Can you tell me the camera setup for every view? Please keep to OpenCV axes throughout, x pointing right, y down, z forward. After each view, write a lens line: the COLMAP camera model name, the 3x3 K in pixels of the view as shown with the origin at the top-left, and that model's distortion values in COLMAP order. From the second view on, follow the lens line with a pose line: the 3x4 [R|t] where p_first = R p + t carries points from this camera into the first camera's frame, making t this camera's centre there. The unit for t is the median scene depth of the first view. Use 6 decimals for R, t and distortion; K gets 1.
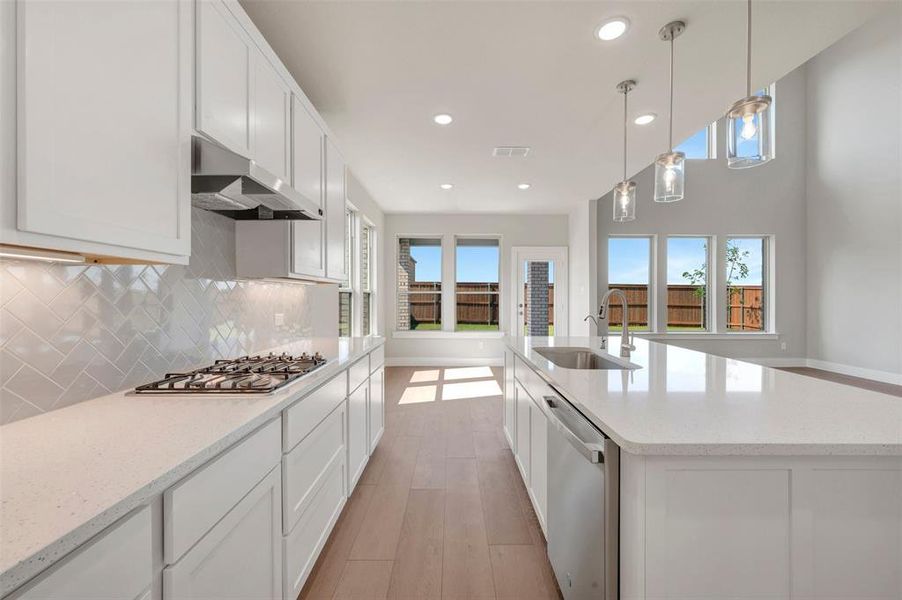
lens RADIAL K [[357.1, 0, 452.3], [0, 357.1, 295.8], [0, 0, 1]] dist [-0.000771, 0.000030]
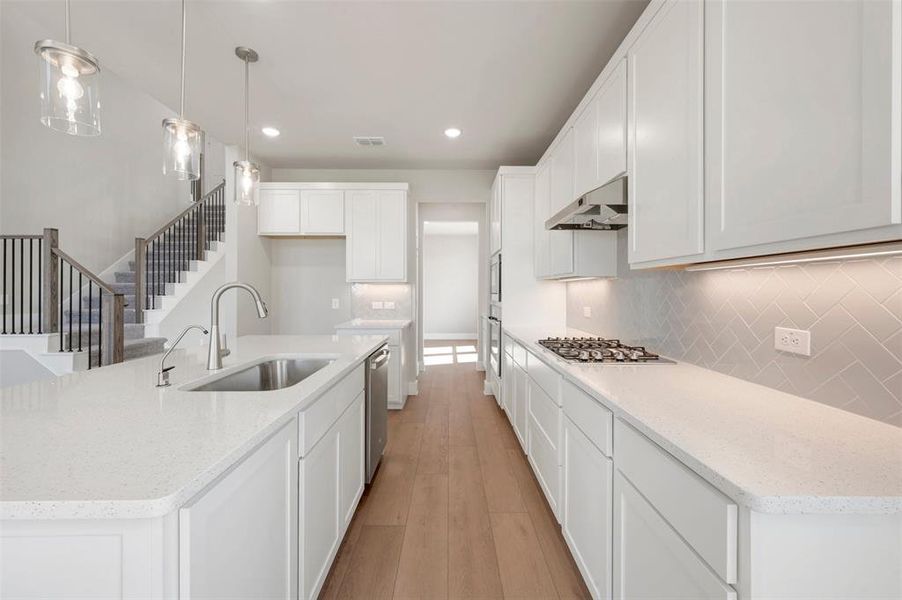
lens RADIAL K [[359.7, 0, 454.2], [0, 359.7, 290.0], [0, 0, 1]] dist [-0.001237, -0.000124]
pose [[-0.999926, -0.001904, -0.011996, -0.007658], [-0.001879, 0.999996, -0.002133, -0.000069], [0.012000, -0.002110, -0.999926, 0.565157]]
